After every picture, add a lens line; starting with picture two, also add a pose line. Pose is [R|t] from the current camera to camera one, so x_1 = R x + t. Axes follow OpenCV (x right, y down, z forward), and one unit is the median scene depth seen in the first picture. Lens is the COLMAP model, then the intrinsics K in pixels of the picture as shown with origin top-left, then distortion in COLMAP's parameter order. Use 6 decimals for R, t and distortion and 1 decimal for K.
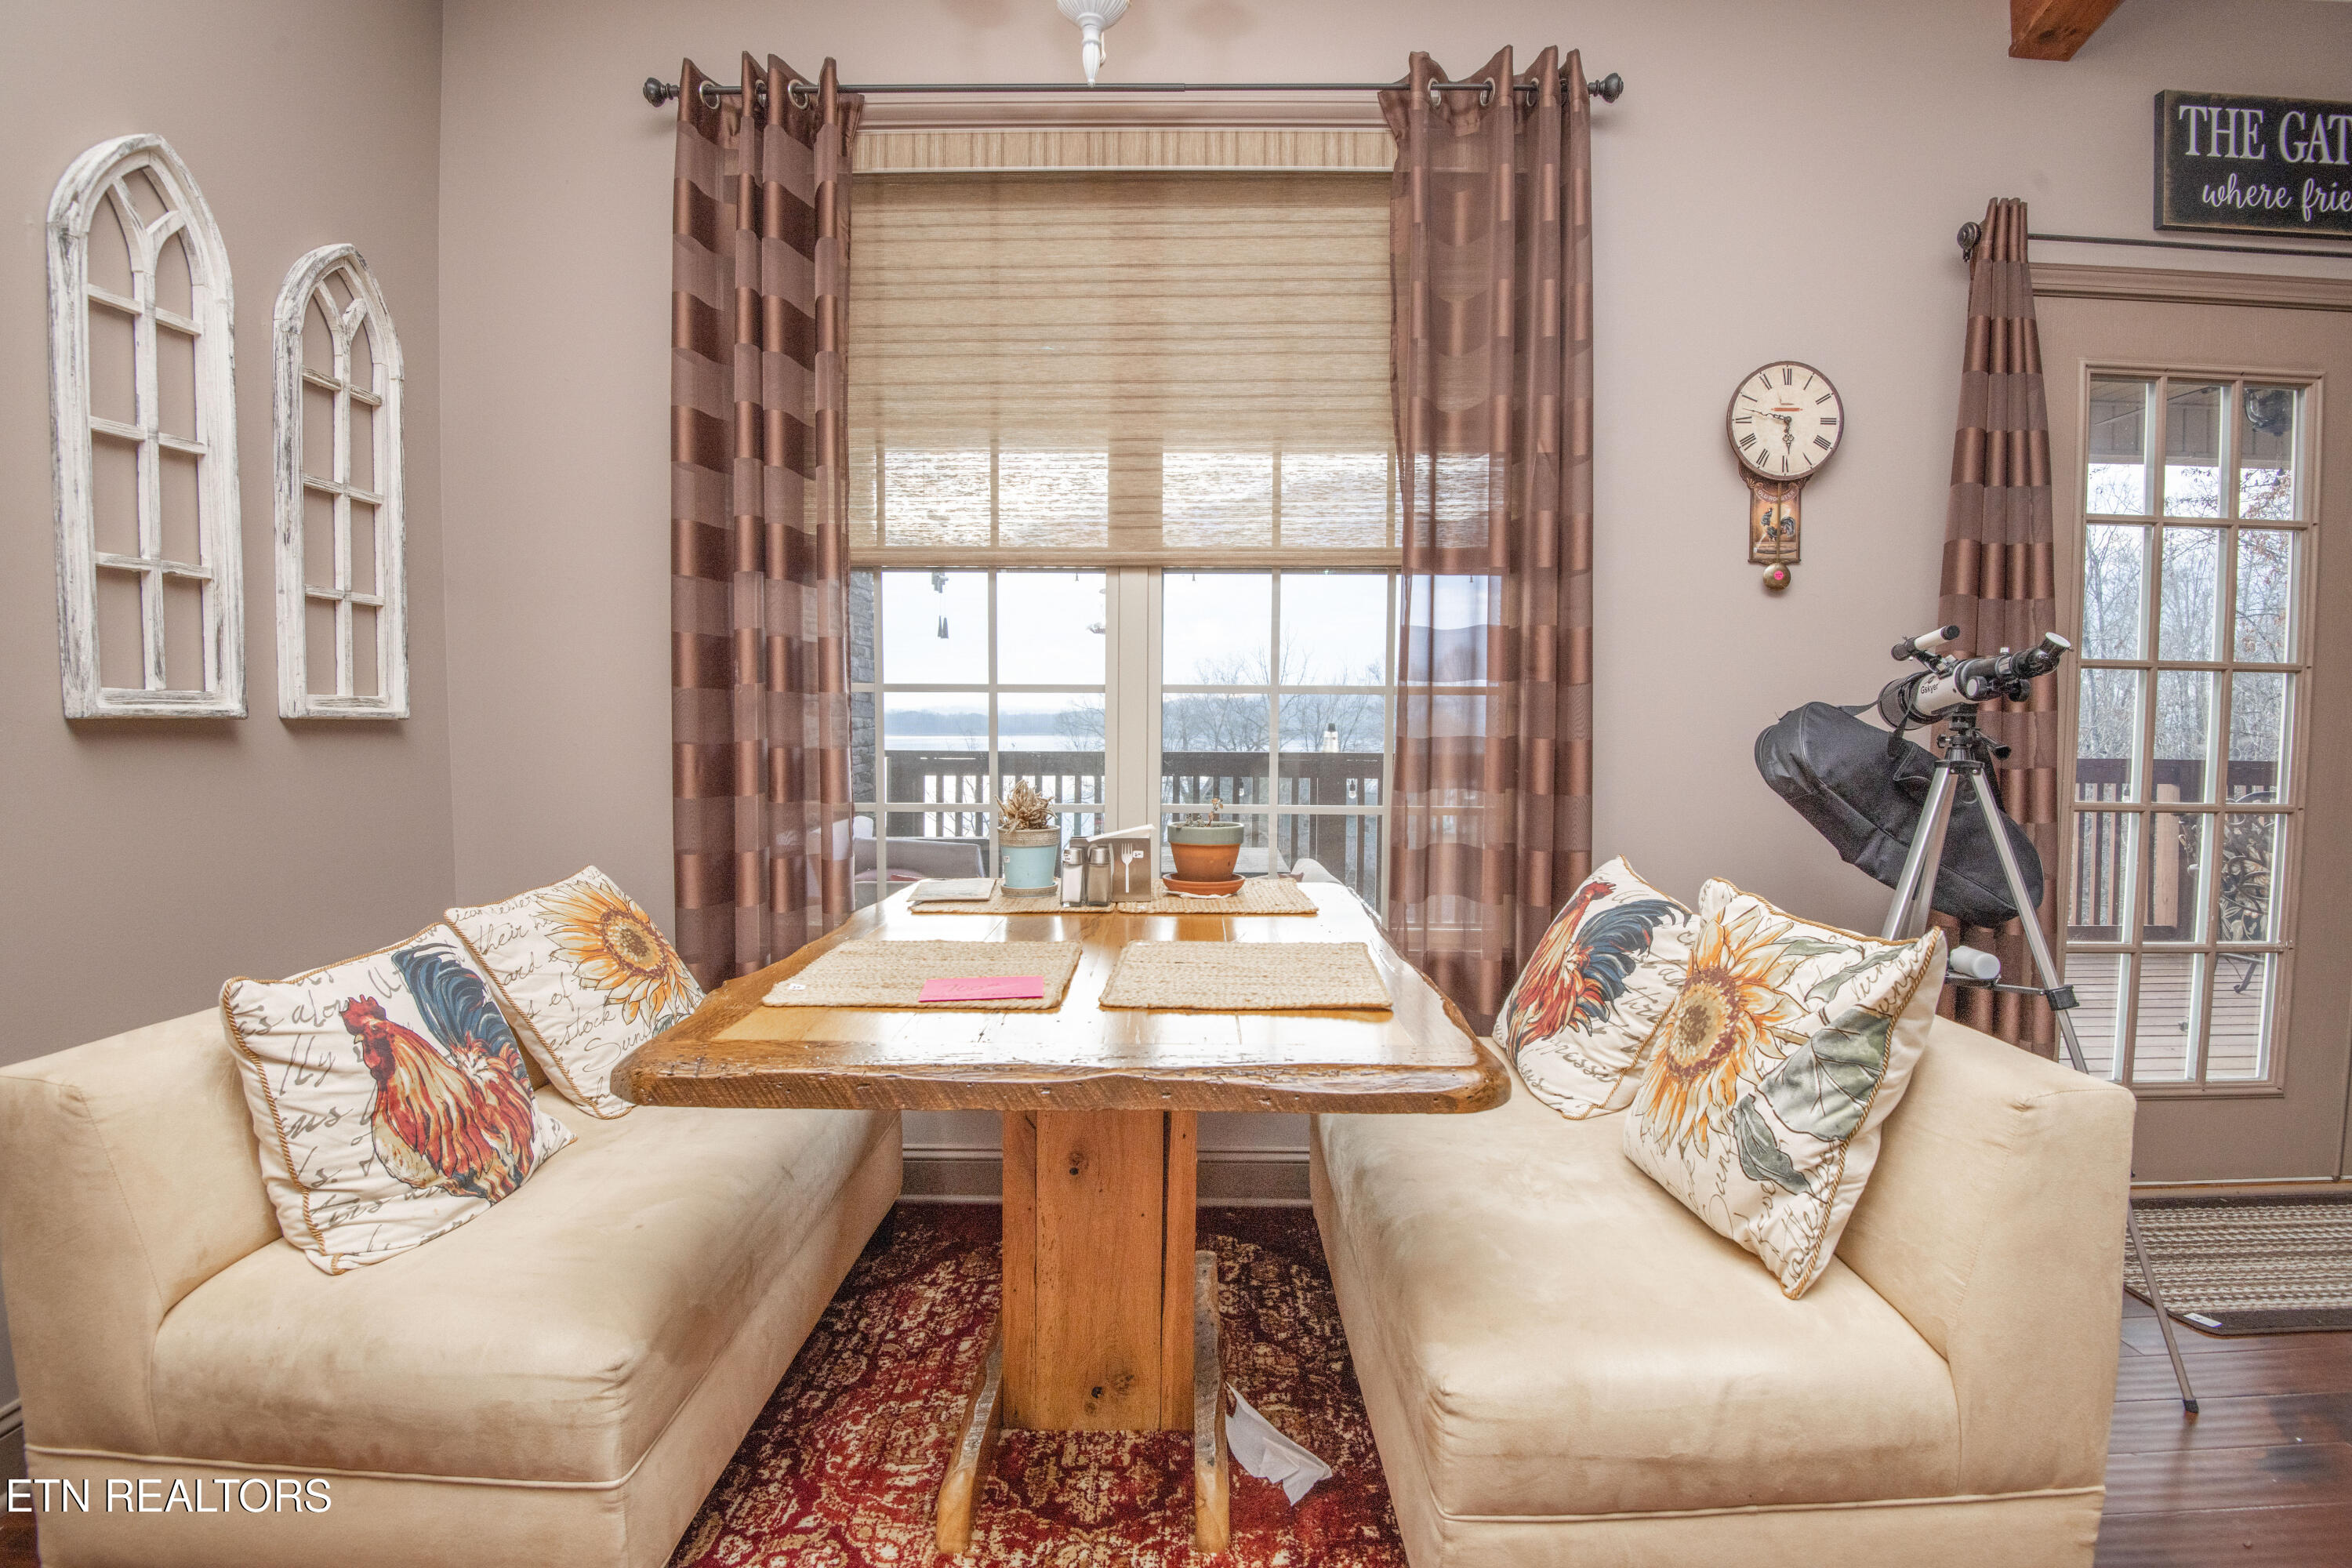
lens RADIAL K [[1083.8, 0, 1194.7], [0, 1083.8, 787.5], [0, 0, 1]] dist [-0.032137, -0.008643]
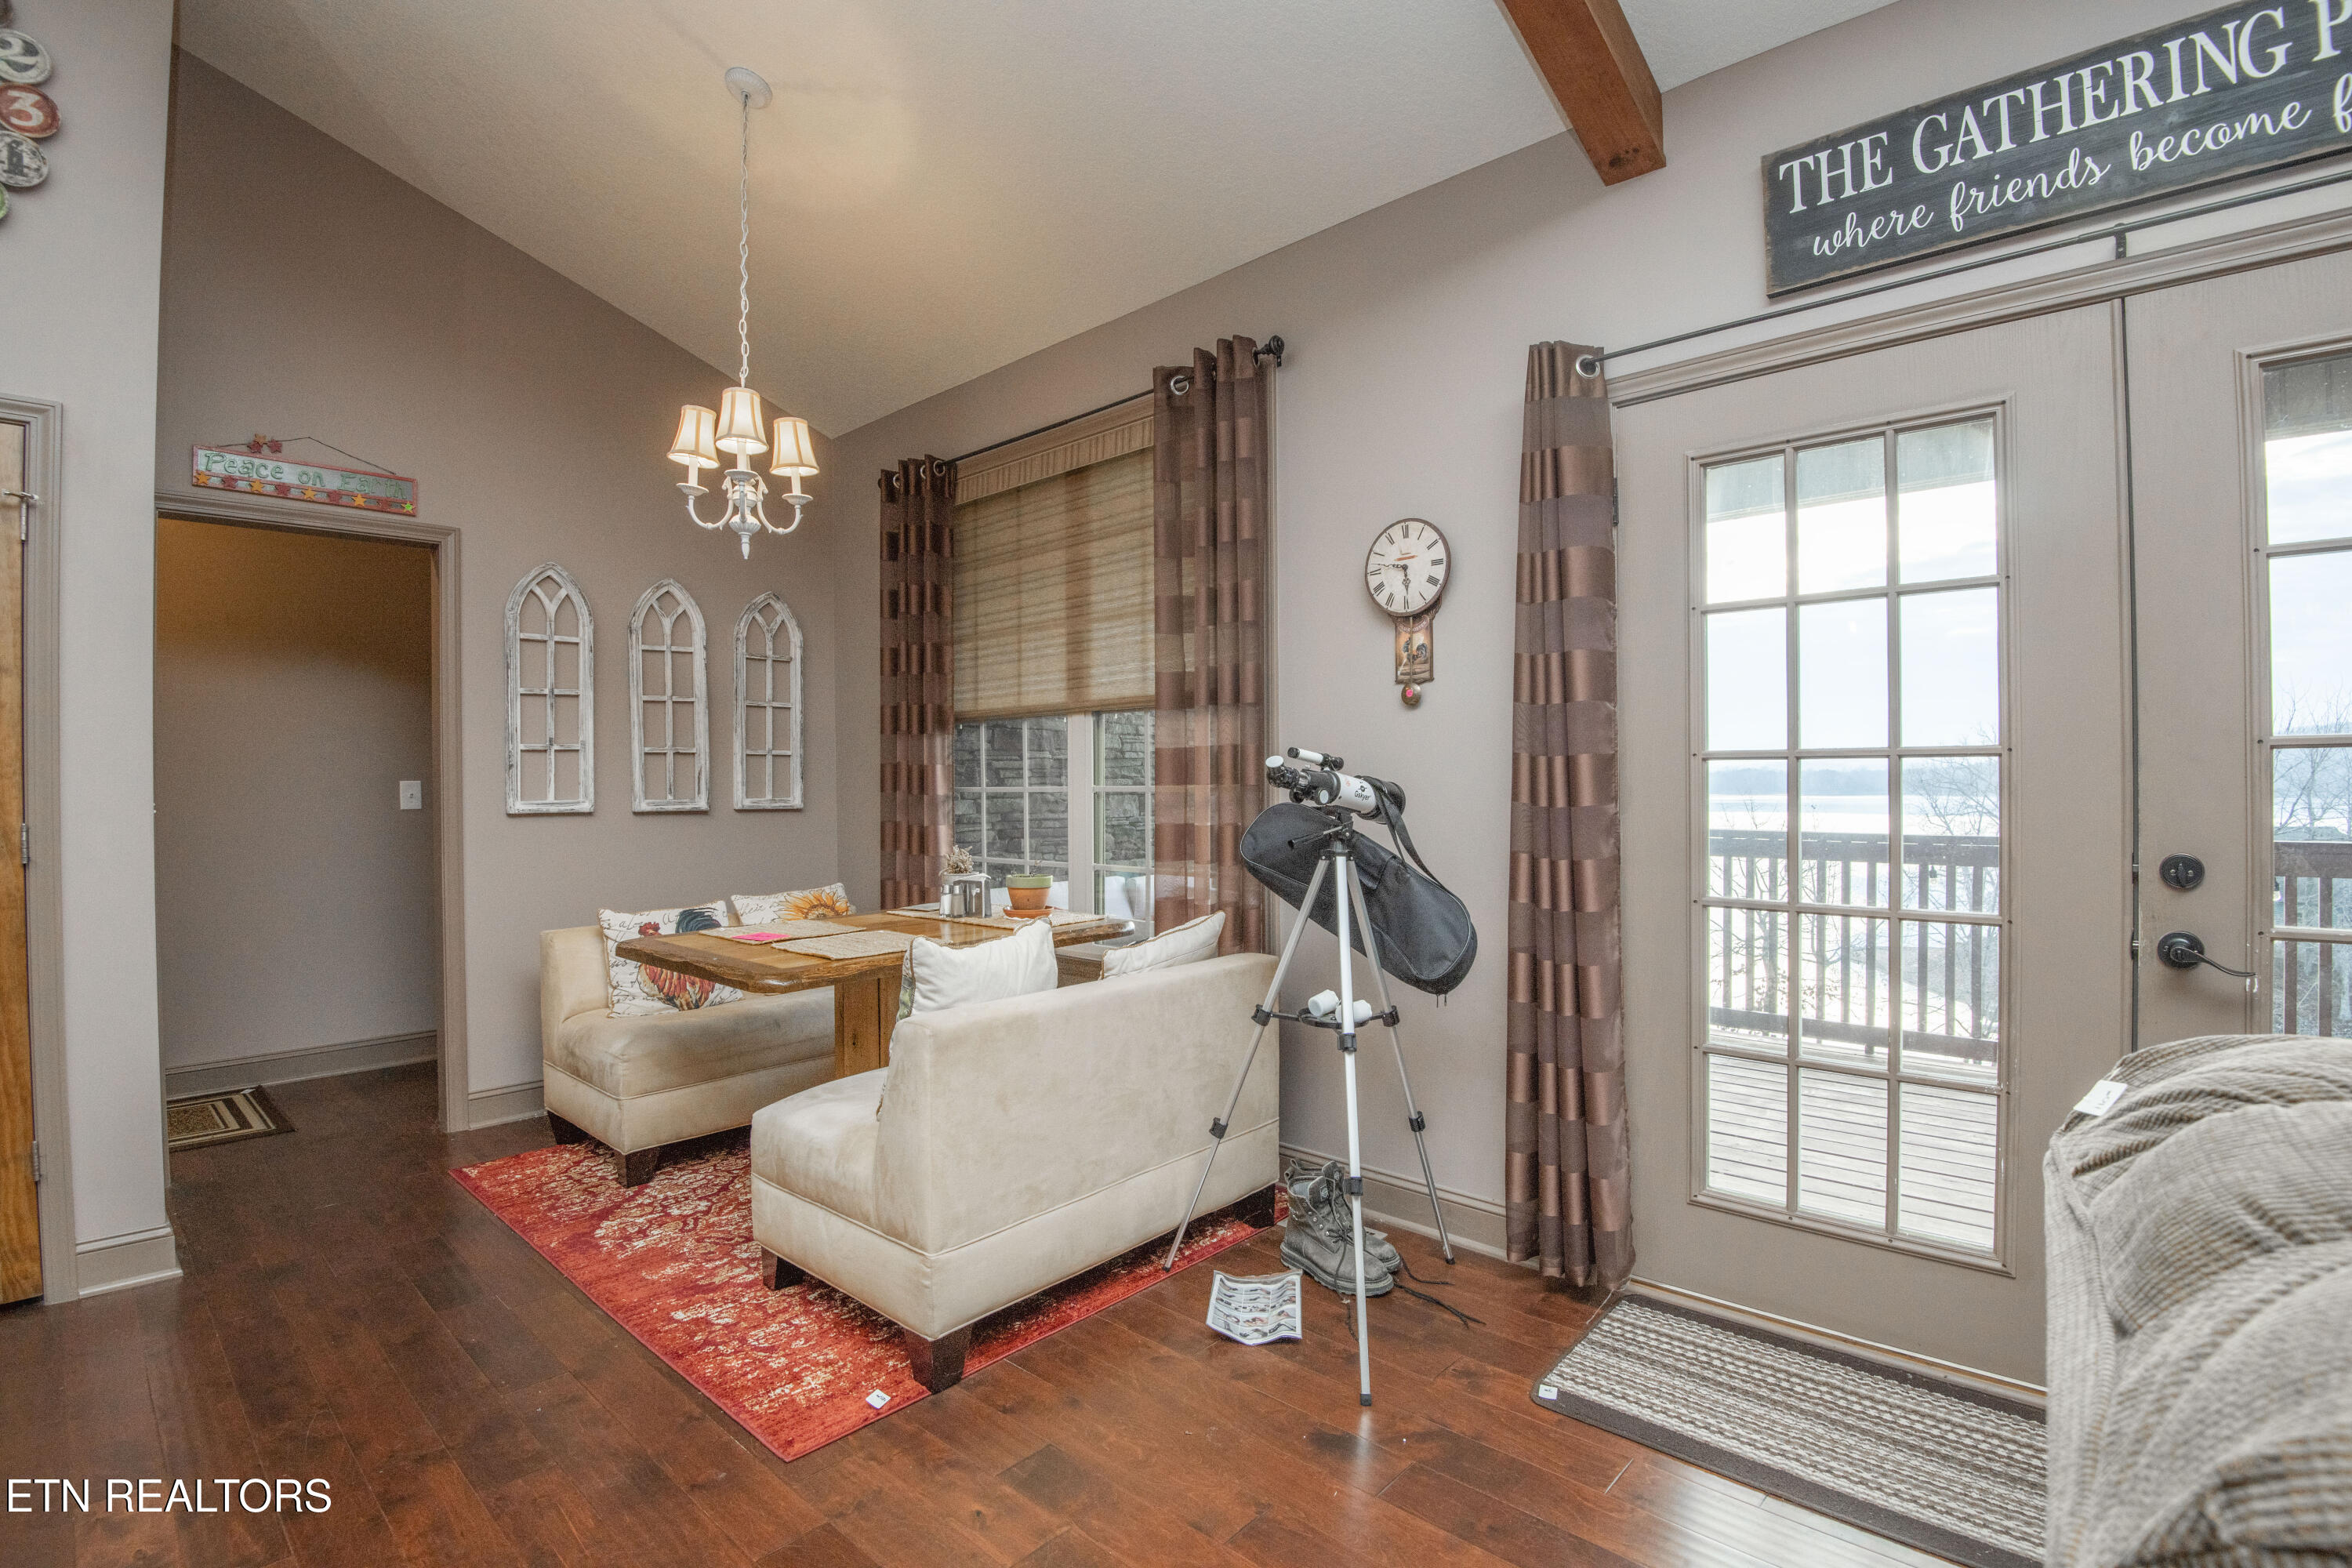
lens RADIAL K [[1083.8, 0, 1162.2], [0, 1083.8, 791.6], [0, 0, 1]] dist [-0.032137, -0.008643]
pose [[0.742335, -0.008388, -0.669976, 1.188549], [-0.031461, 0.998382, -0.047358, -0.022035], [0.669290, 0.056234, 0.740871, -0.084094]]
